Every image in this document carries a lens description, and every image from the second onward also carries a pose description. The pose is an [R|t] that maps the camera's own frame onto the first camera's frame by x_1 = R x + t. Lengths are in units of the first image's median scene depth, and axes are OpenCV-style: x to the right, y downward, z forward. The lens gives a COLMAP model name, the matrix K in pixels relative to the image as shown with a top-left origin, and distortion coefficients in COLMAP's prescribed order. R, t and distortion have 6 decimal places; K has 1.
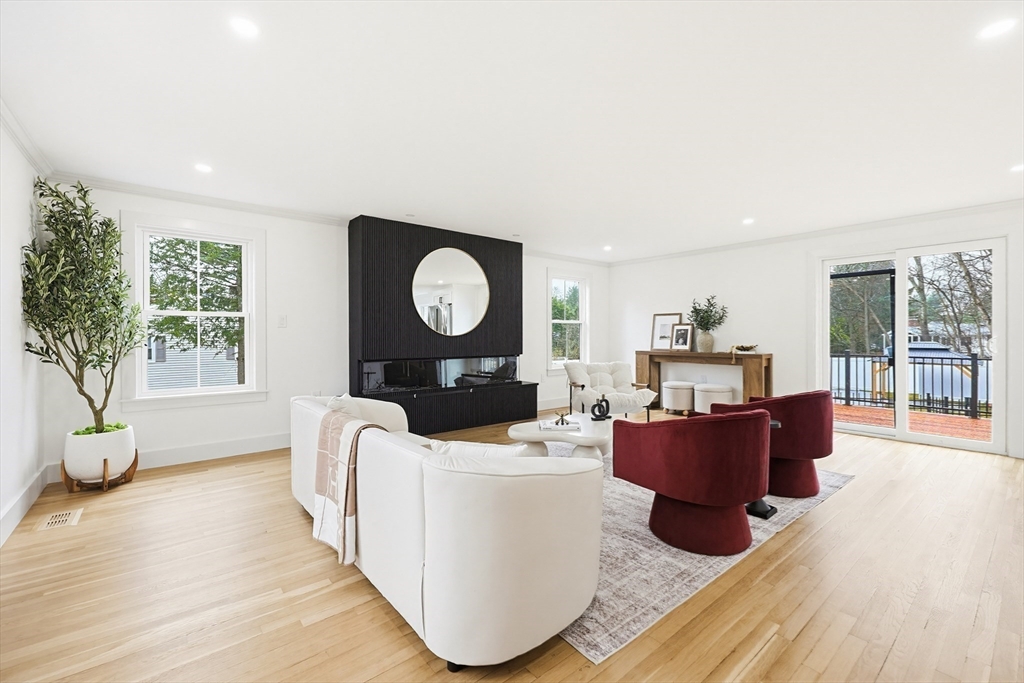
lens RADIAL K [[441.4, 0, 511.8], [0, 441.4, 344.8], [0, 0, 1]] dist [-0.000374, -0.000293]
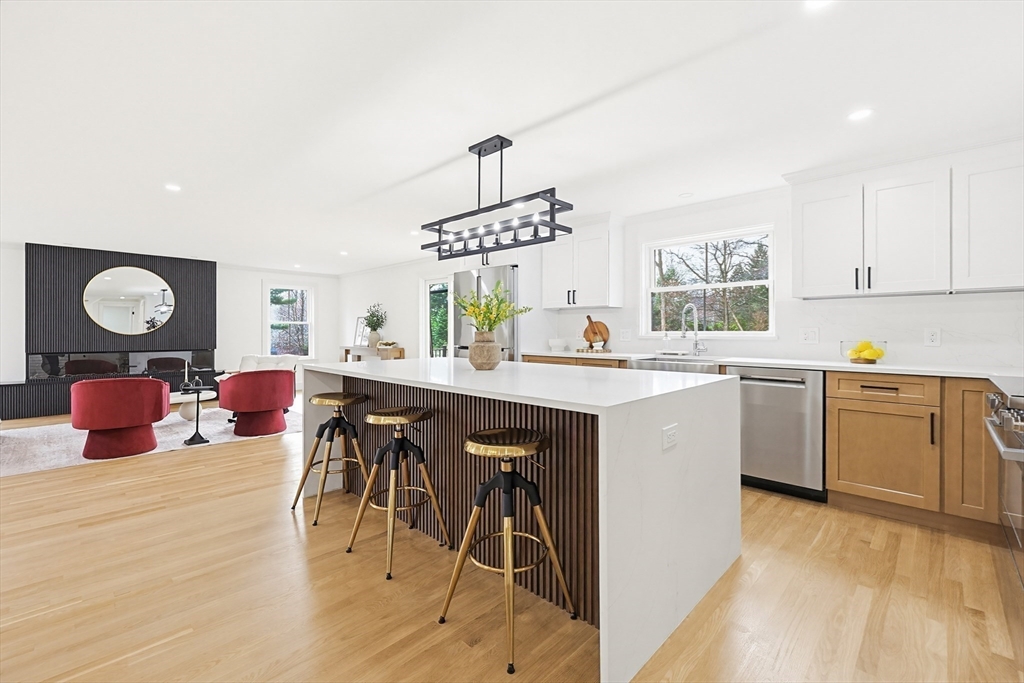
lens RADIAL K [[442.2, 0, 518.4], [0, 442.2, 330.1], [0, 0, 1]] dist [0.001182, 0.000071]
pose [[0.993172, 0.004542, 0.116570, 0.918358], [-0.001858, 0.999731, -0.023119, -0.004370], [-0.116644, 0.022744, 0.992913, -0.462840]]
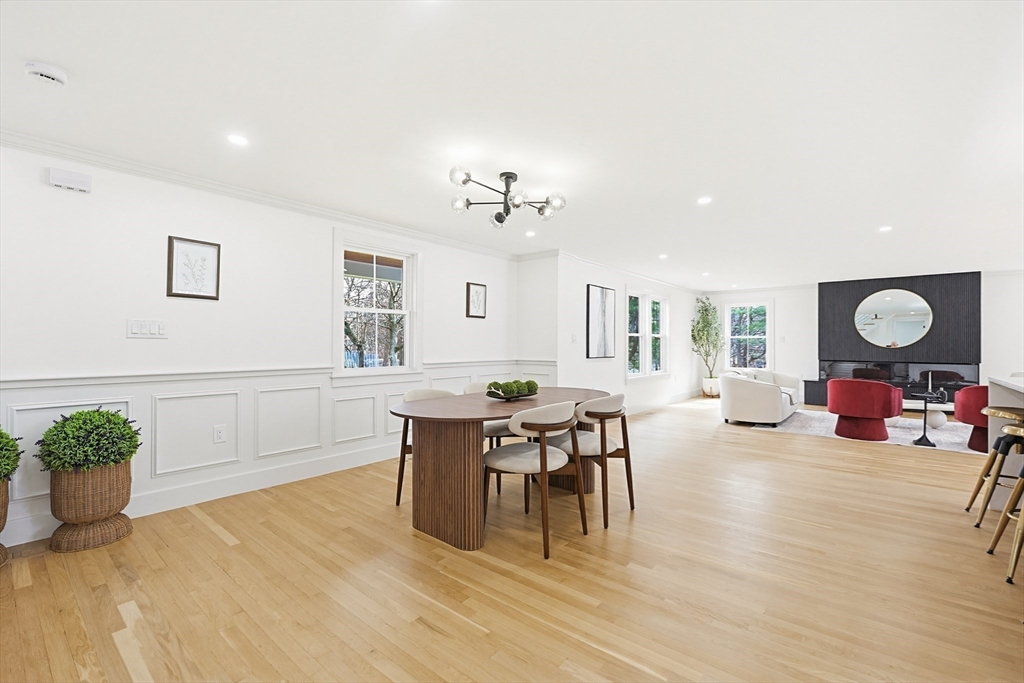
lens RADIAL K [[441.4, 0, 511.8], [0, 441.4, 344.8], [0, 0, 1]] dist [-0.000374, -0.000293]
pose [[0.182891, 0.003386, -0.983127, 1.207012], [-0.022015, 0.999757, -0.000652, 0.001473], [0.982887, 0.021763, 0.182921, -0.600154]]
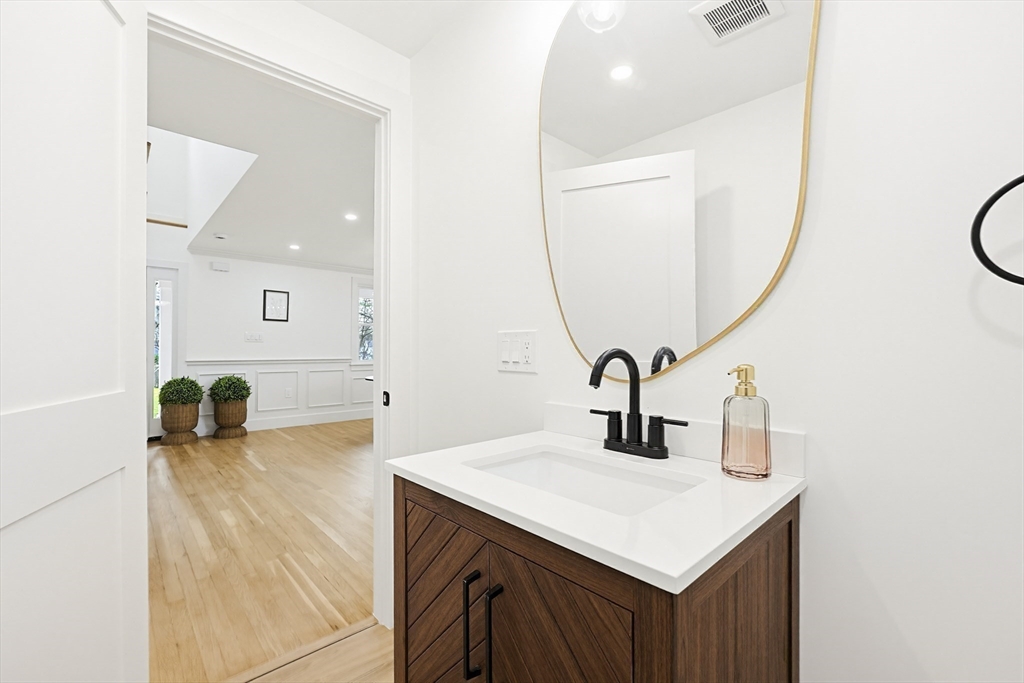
lens RADIAL K [[431.9, 0, 515.9], [0, 431.9, 343.8], [0, 0, 1]] dist [-0.000751, 0.000049]
pose [[0.060810, -0.004804, -0.998138, 1.767069], [-0.023620, 0.999701, -0.006250, -0.001373], [0.997870, 0.023956, 0.060678, -0.325493]]
